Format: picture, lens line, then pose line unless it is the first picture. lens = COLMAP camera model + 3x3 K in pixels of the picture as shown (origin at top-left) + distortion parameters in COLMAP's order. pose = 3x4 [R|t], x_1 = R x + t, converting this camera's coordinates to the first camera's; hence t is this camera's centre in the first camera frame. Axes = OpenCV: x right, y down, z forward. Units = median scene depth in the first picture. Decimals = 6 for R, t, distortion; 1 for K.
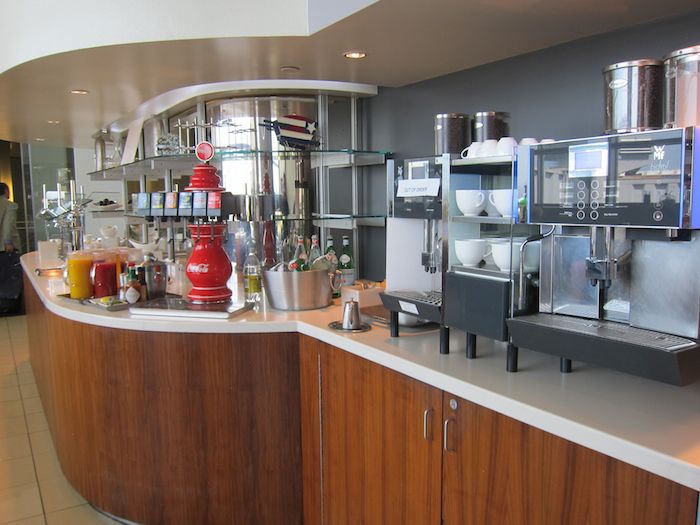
lens RADIAL K [[611.0, 0, 350.0], [0, 611.0, 262.5], [0, 0, 1]] dist [0.004709, 0.001115]
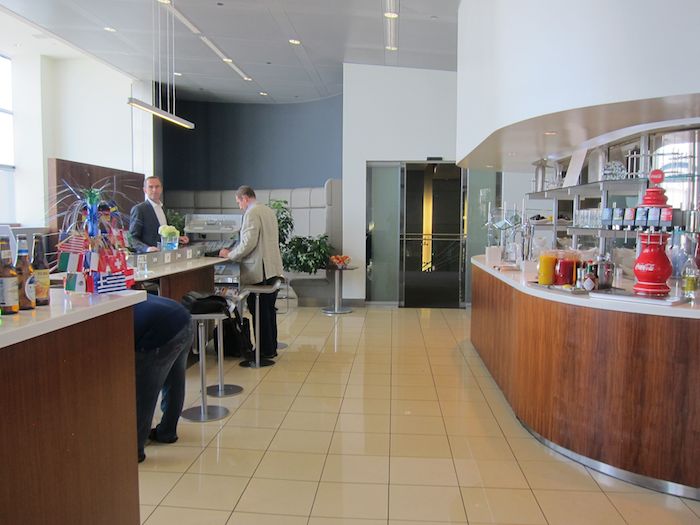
lens RADIAL K [[615.7, 0, 350.2], [0, 615.7, 276.6], [0, 0, 1]] dist [-0.008607, -0.008482]
pose [[0.825753, 0.069621, -0.559718, -0.034756], [-0.074797, 0.997105, 0.013677, 0.057461], [0.559050, 0.030572, 0.828570, -0.414459]]
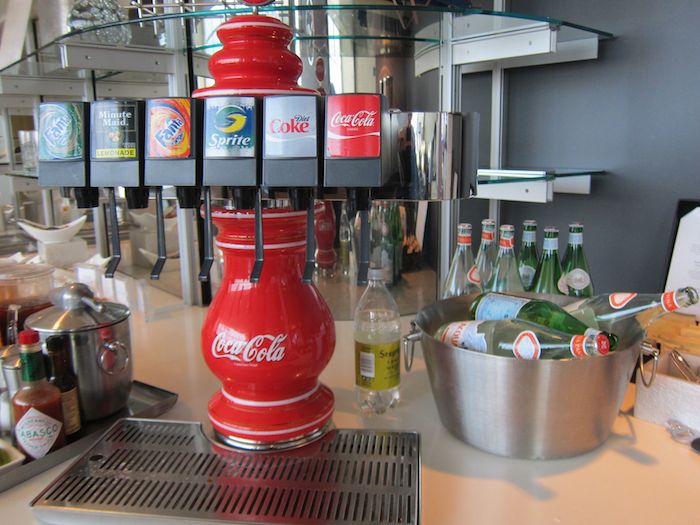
lens RADIAL K [[587.0, 0, 350.0], [0, 587.0, 262.5], [0, 0, 1]] dist [-0.008614, -0.006923]
pose [[0.987018, -0.032389, 0.157312, -0.240338], [0.018669, 0.995952, 0.087923, -0.060137], [-0.159523, -0.083844, 0.983627, 0.683173]]
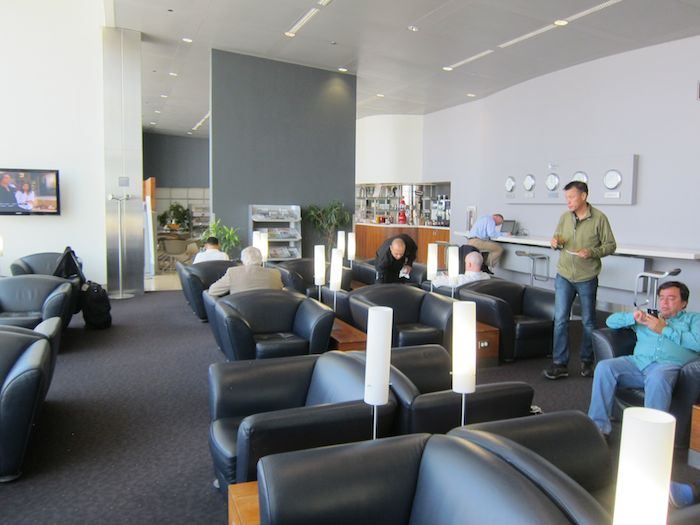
lens RADIAL K [[615.7, 0, 350.2], [0, 615.7, 276.6], [0, 0, 1]] dist [-0.008607, -0.008482]
pose [[0.982391, 0.049402, -0.180185, 0.345932], [-0.047711, 0.998767, 0.013711, 0.496657], [0.180640, -0.004872, 0.983537, -4.696998]]
